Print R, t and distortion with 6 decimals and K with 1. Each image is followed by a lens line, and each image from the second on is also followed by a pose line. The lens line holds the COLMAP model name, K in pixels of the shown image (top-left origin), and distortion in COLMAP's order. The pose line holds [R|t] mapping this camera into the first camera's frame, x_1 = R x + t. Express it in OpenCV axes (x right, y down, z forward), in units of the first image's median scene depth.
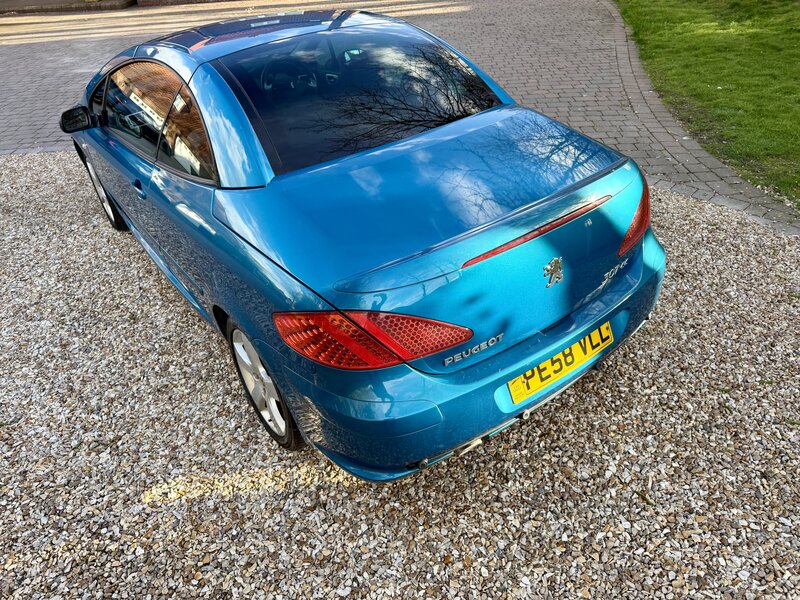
lens RADIAL K [[547.7, 0, 395.0], [0, 547.7, 295.4], [0, 0, 1]] dist [0.067504, -0.076327]
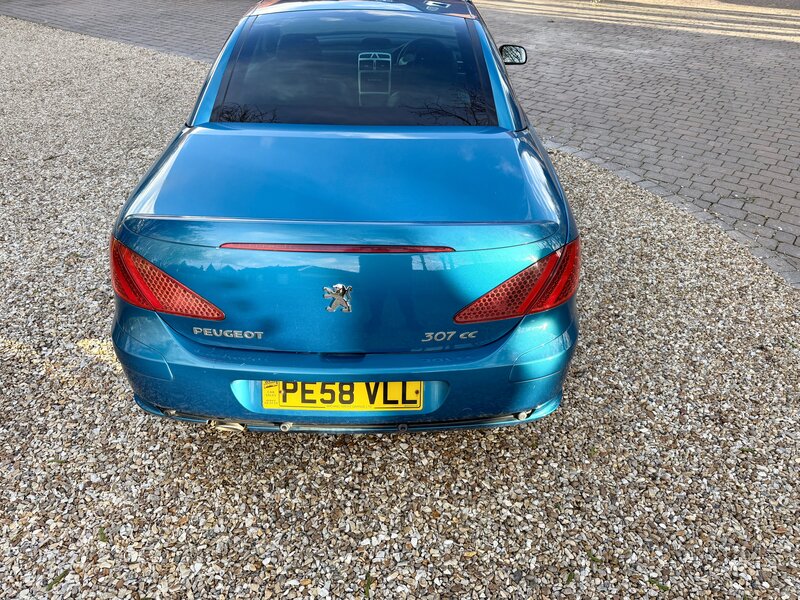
lens RADIAL K [[547.7, 0, 395.0], [0, 547.7, 295.4], [0, 0, 1]] dist [0.067504, -0.076327]
pose [[0.801135, 0.397444, -0.447461, 0.687139], [-0.389937, 0.913817, 0.113527, -0.165454], [0.454018, 0.083532, 0.887068, 0.205303]]
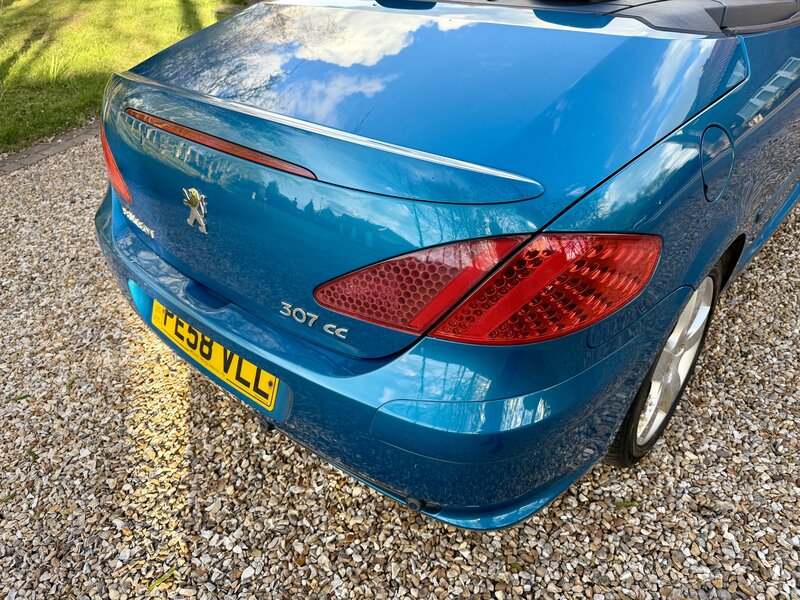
lens RADIAL K [[545.6, 0, 401.4], [0, 545.6, 312.9], [0, 0, 1]] dist [0.006422, 0.003028]
pose [[0.229748, 0.642900, -0.730681, 0.788546], [-0.513626, 0.717795, 0.470063, -0.332870], [0.826683, 0.267301, 0.495122, 0.816761]]
